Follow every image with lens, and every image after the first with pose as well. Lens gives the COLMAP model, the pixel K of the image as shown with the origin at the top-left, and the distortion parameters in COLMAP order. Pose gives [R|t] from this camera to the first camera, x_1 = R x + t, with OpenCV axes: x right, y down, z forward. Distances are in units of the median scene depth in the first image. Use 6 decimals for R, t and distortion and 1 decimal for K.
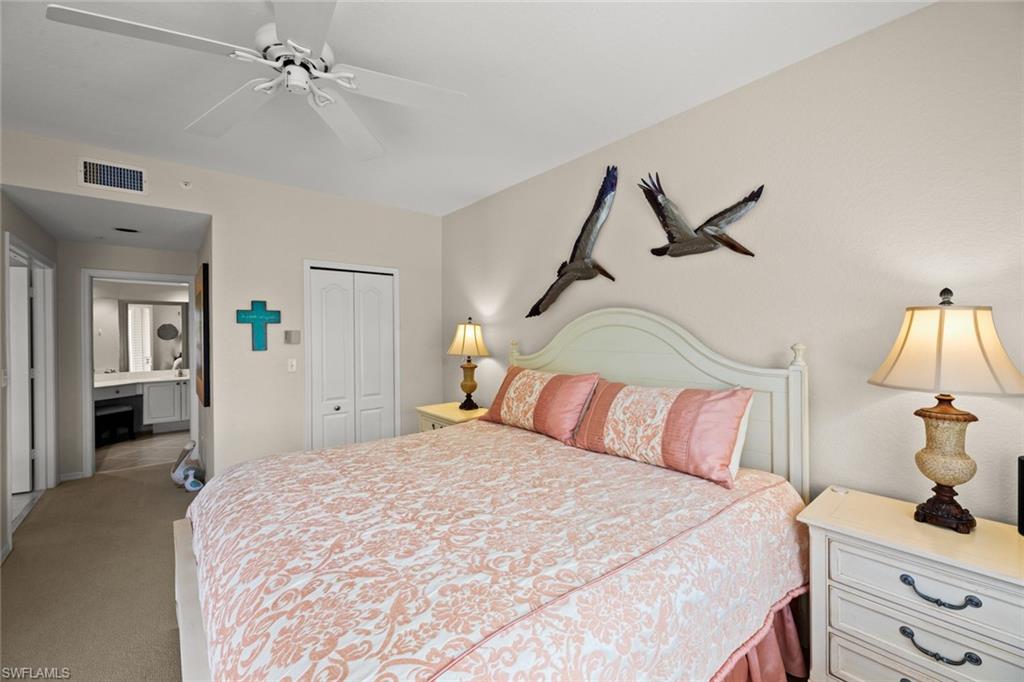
lens RADIAL K [[411.8, 0, 511.7], [0, 411.8, 336.9], [0, 0, 1]] dist [0.001817, 0.000185]
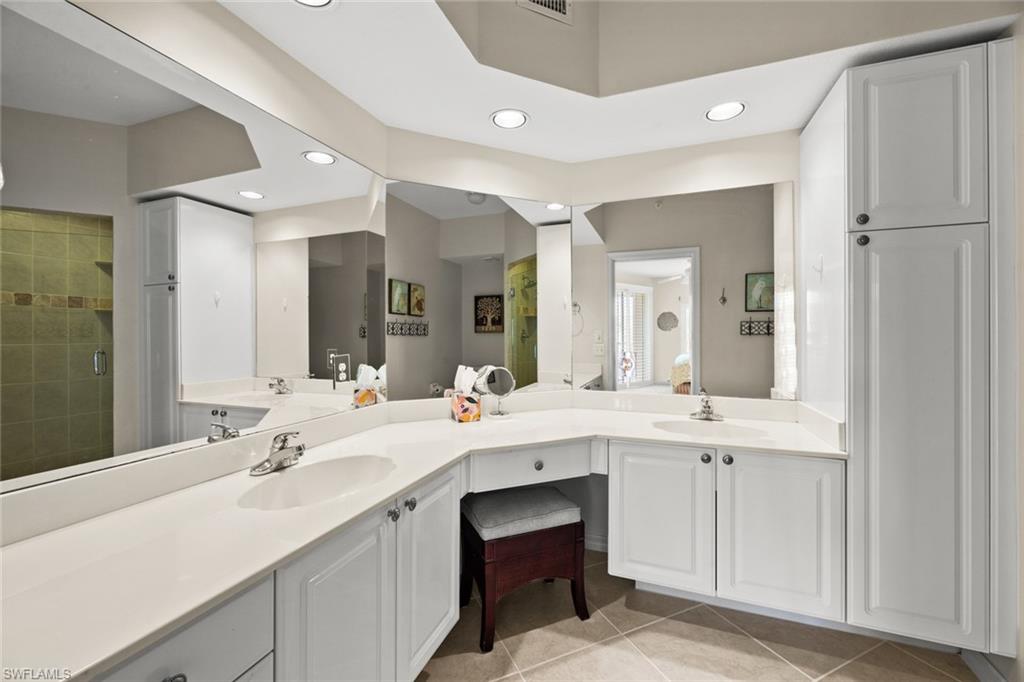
lens RADIAL K [[411.8, 0, 511.7], [0, 411.8, 336.9], [0, 0, 1]] dist [0.001817, 0.000185]
pose [[0.497890, 0.007368, -0.867209, -0.665599], [-0.007153, 0.999965, 0.004390, 0.035683], [0.867211, 0.004017, 0.497925, 0.786214]]
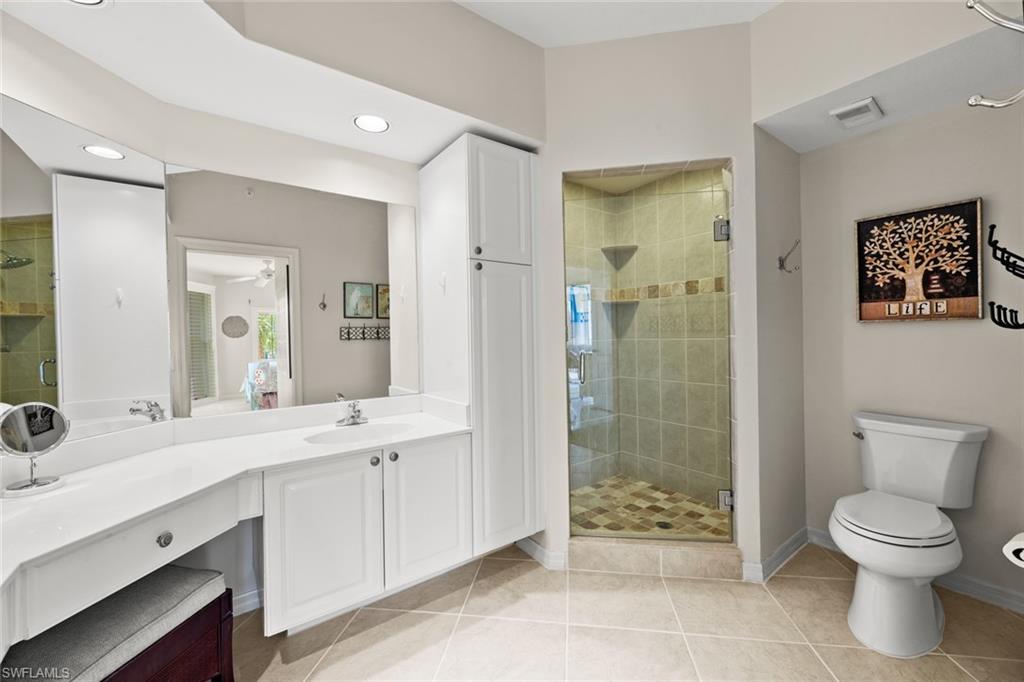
lens RADIAL K [[407.7, 0, 512.1], [0, 407.7, 342.8], [0, 0, 1]] dist [0.000904, 0.000324]
pose [[0.998345, -0.016433, -0.055111, -0.730985], [0.016980, 0.999811, 0.009470, 0.036063], [0.054945, -0.010390, 0.998435, 0.766608]]
